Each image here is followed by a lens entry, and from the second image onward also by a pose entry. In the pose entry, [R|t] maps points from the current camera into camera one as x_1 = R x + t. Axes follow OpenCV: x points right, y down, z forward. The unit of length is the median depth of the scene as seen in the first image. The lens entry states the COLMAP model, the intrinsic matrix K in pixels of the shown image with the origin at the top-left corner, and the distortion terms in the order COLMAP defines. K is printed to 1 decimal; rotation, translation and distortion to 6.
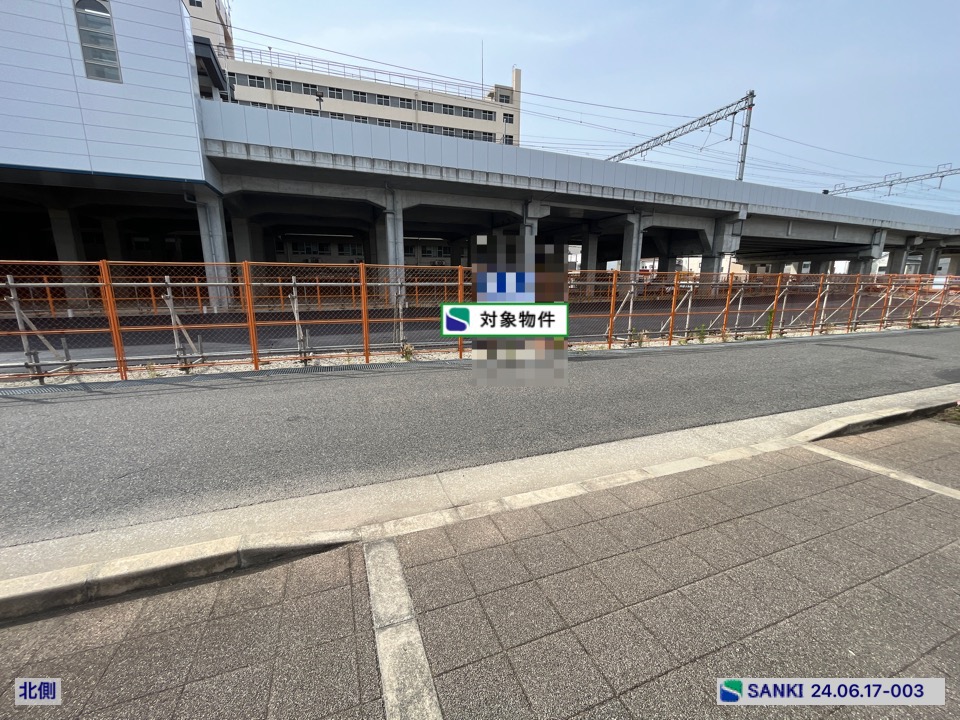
lens RADIAL K [[387.8, 0, 476.1], [0, 387.8, 362.3], [0, 0, 1]] dist [-0.003497, 0.000483]
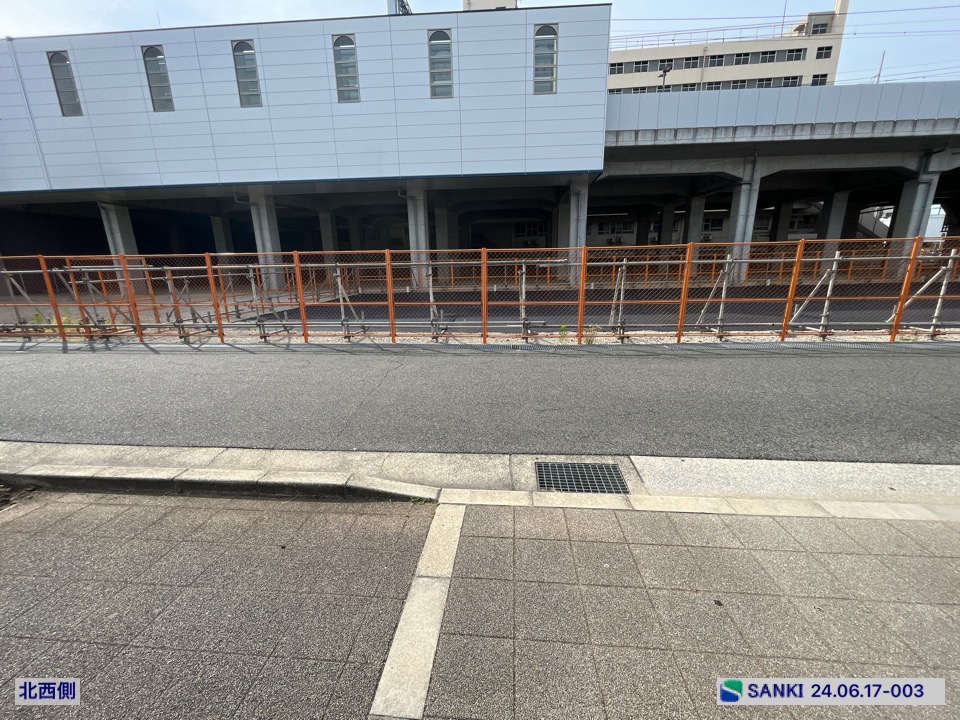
lens RADIAL K [[387.8, 0, 476.2], [0, 387.8, 363.1], [0, 0, 1]] dist [-0.003497, 0.000483]
pose [[0.900618, 0.088903, -0.425421, -0.327276], [-0.066865, 0.995544, 0.066493, 0.024661], [0.429437, -0.031439, 0.902549, -0.122596]]
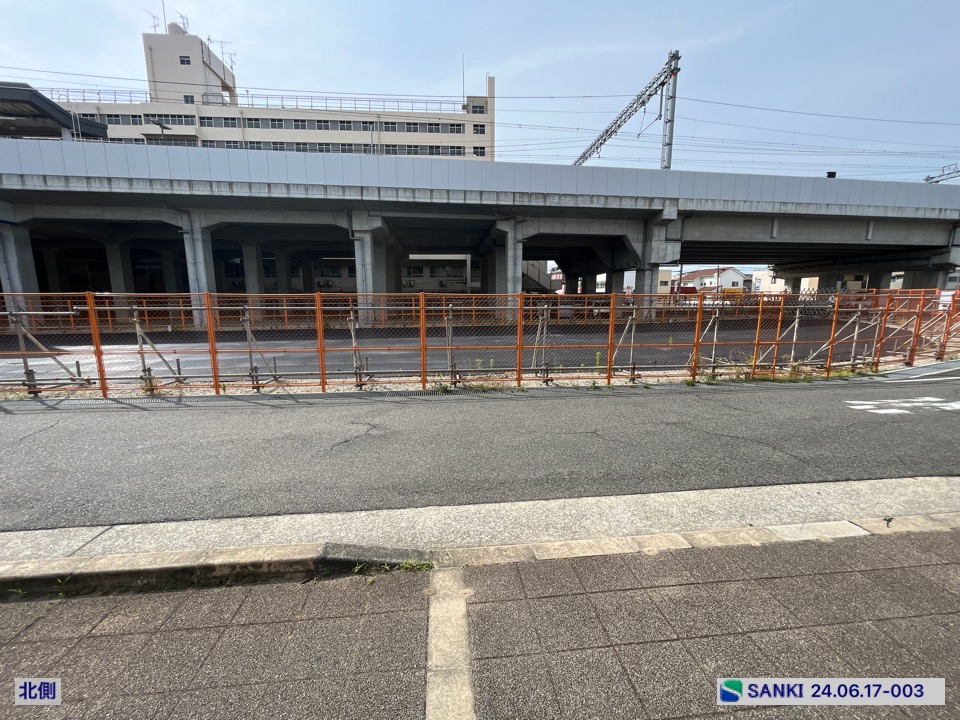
lens RADIAL K [[387.8, 0, 475.9], [0, 387.8, 362.4], [0, 0, 1]] dist [-0.003497, 0.000483]
pose [[0.966641, 0.035728, -0.253630, 0.636913], [-0.048106, 0.997926, -0.042768, -0.050612], [0.251576, 0.053543, 0.966355, 0.235757]]
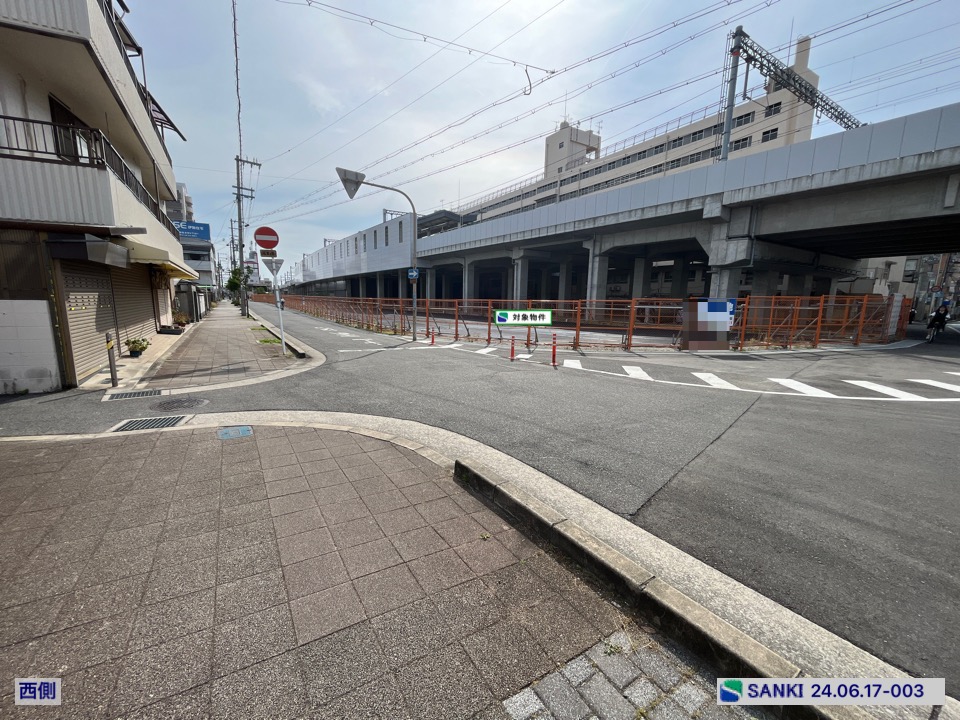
lens RADIAL K [[387.8, 0, 476.3], [0, 387.8, 362.0], [0, 0, 1]] dist [-0.003497, 0.000483]
pose [[0.203754, 0.158950, -0.966033, 1.580053], [-0.219870, 0.968956, 0.113057, -0.132745], [0.954013, 0.189366, 0.232377, 0.602580]]
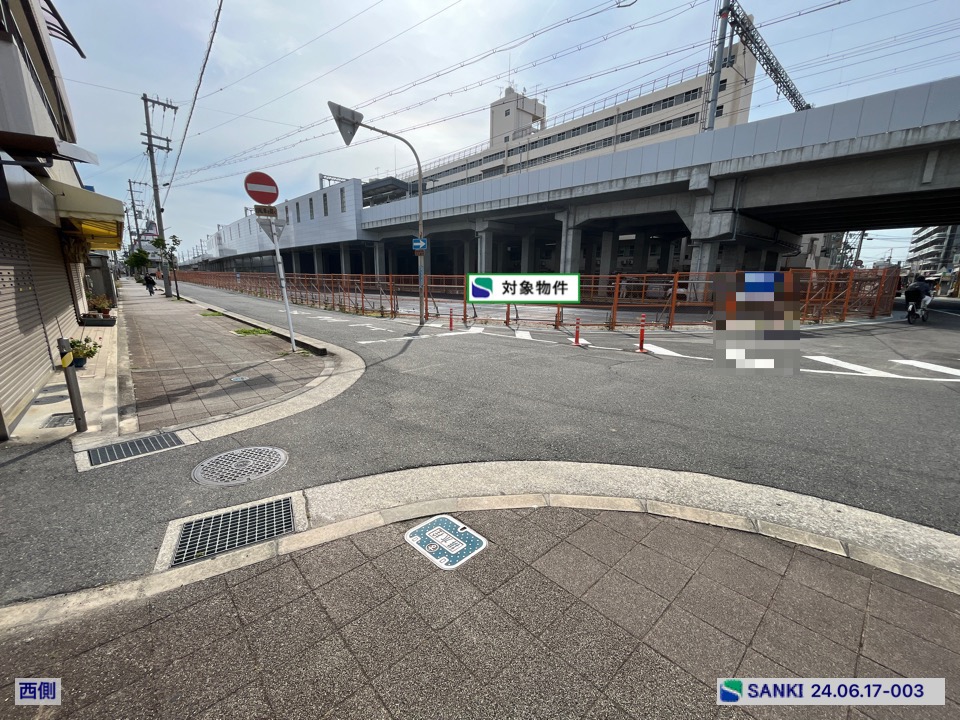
lens RADIAL K [[387.8, 0, 476.1], [0, 387.8, 362.2], [0, 0, 1]] dist [-0.003497, 0.000483]
pose [[0.365225, 0.204665, -0.908143, 1.477925], [-0.203097, 0.969552, 0.136825, -0.112854], [0.908495, 0.134469, 0.395671, 0.518742]]
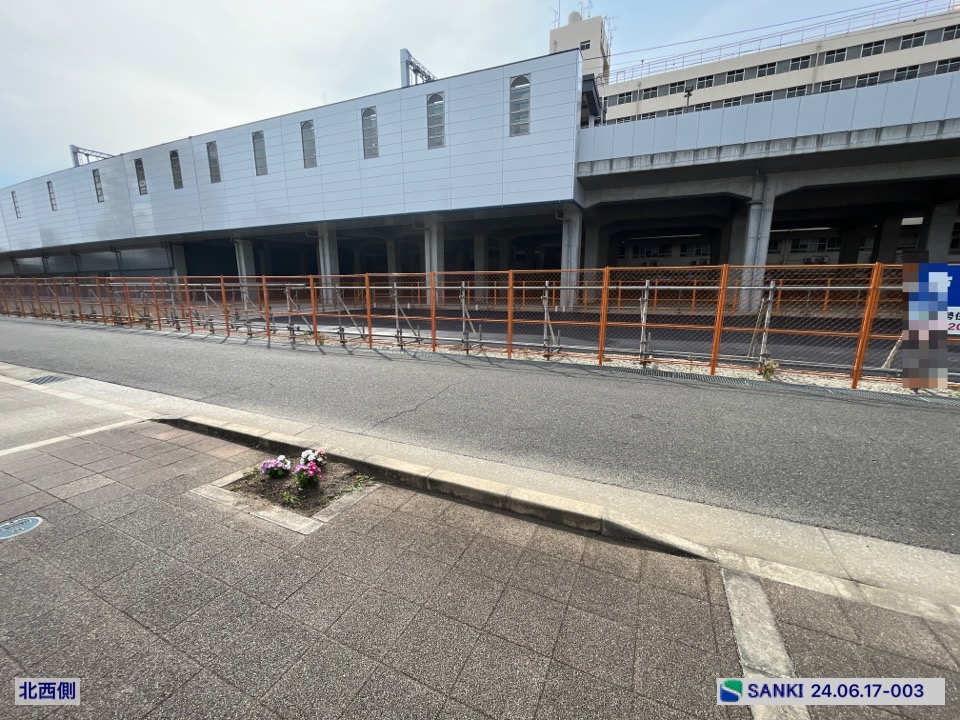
lens RADIAL K [[387.8, 0, 476.0], [0, 387.8, 363.3], [0, 0, 1]] dist [-0.003497, 0.000483]
pose [[0.700415, 0.137710, -0.700325, -0.009349], [-0.141343, 0.988540, 0.053023, 0.001369], [0.699600, 0.061848, 0.711853, -0.008095]]
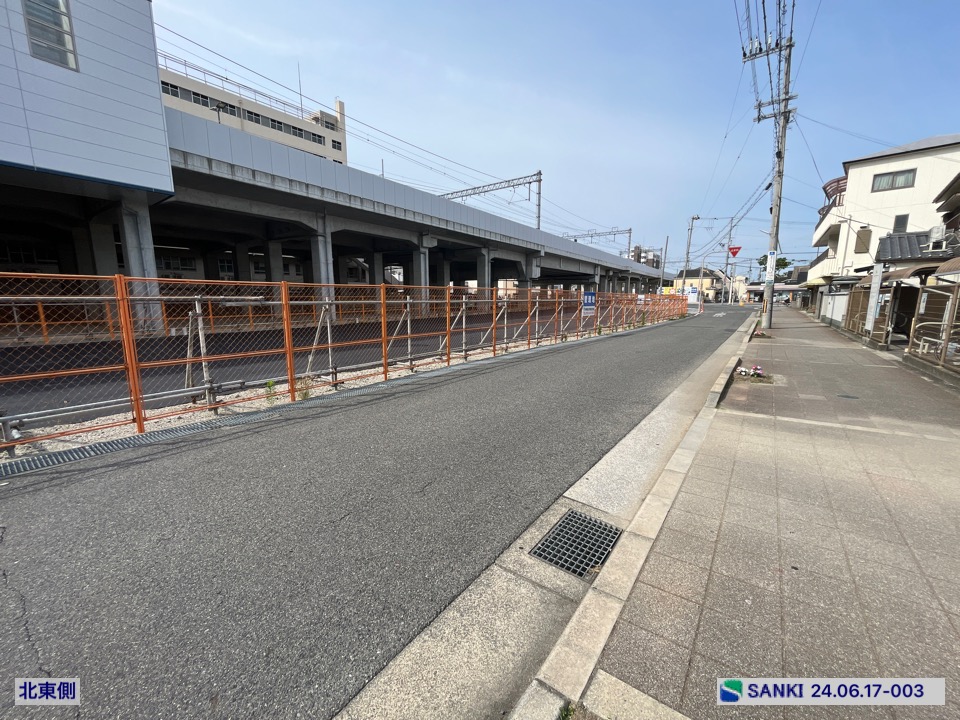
lens RADIAL K [[387.8, 0, 476.2], [0, 387.8, 362.2], [0, 0, 1]] dist [-0.003497, 0.000483]
pose [[0.841489, -0.092029, 0.532379, -0.404418], [0.115701, 0.993221, -0.011189, 0.017533], [-0.527740, 0.071013, 0.846432, -0.086316]]
